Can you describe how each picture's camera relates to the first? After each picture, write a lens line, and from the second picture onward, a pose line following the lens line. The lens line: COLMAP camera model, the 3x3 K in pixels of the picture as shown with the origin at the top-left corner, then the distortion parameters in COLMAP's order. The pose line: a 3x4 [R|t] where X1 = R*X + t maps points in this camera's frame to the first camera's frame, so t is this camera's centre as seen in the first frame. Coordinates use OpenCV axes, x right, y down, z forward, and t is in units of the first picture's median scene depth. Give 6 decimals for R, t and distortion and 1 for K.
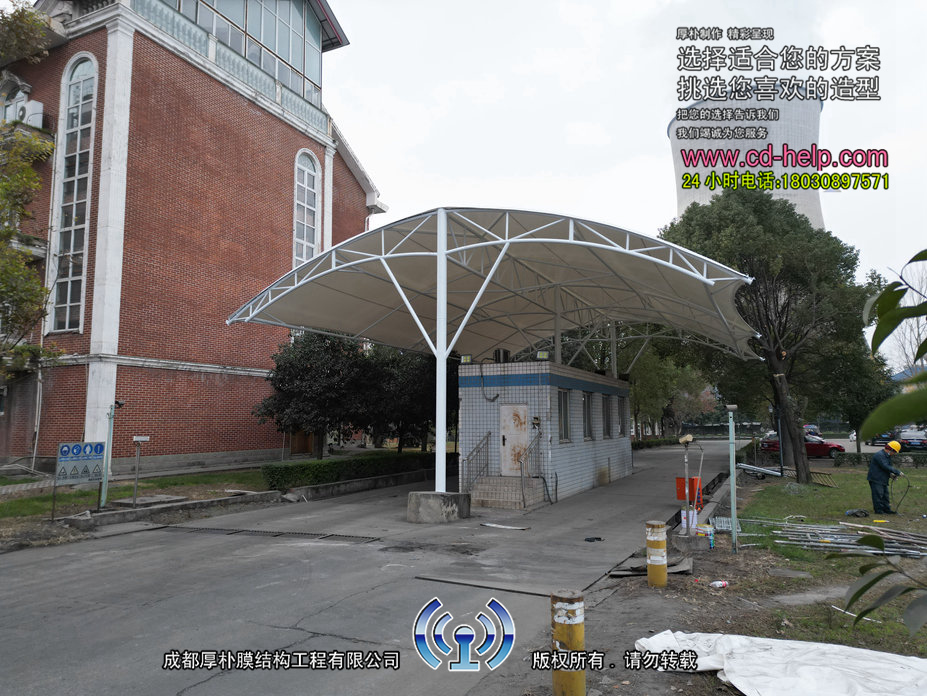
lens RADIAL K [[647.8, 0, 463.5], [0, 647.8, 348.0], [0, 0, 1]] dist [0.084030, -0.071102]
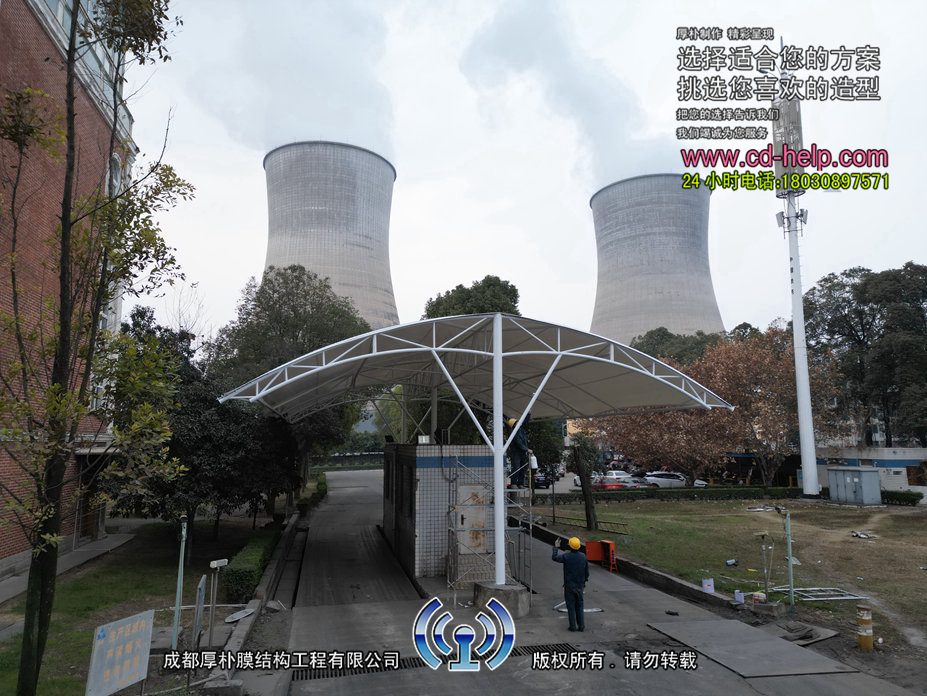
lens RADIAL K [[647.8, 0, 463.5], [0, 647.8, 348.0], [0, 0, 1]] dist [0.084030, -0.071102]
pose [[0.789783, 0.087498, 0.607114, -0.515394], [-0.066444, 0.996153, -0.057131, -0.064819], [-0.609778, 0.004782, 0.792558, 0.128877]]
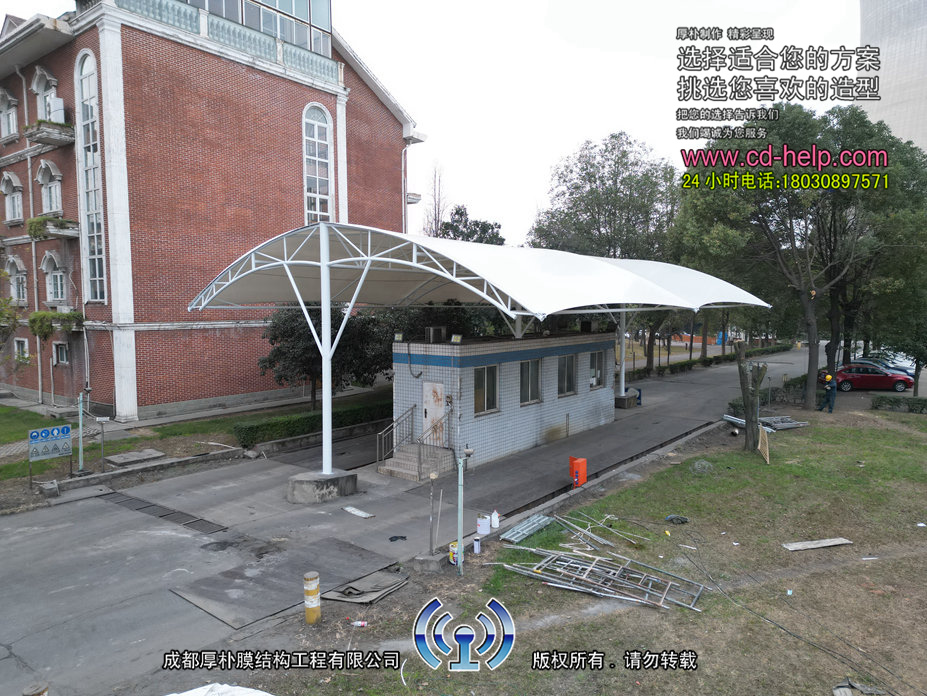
lens RADIAL K [[647.8, 0, 463.5], [0, 647.8, 348.0], [0, 0, 1]] dist [0.084030, -0.071102]
pose [[0.975595, 0.016997, -0.218917, 0.310456], [0.023326, 0.983335, 0.180298, -0.140864], [0.218334, -0.181004, 0.958941, -0.025299]]
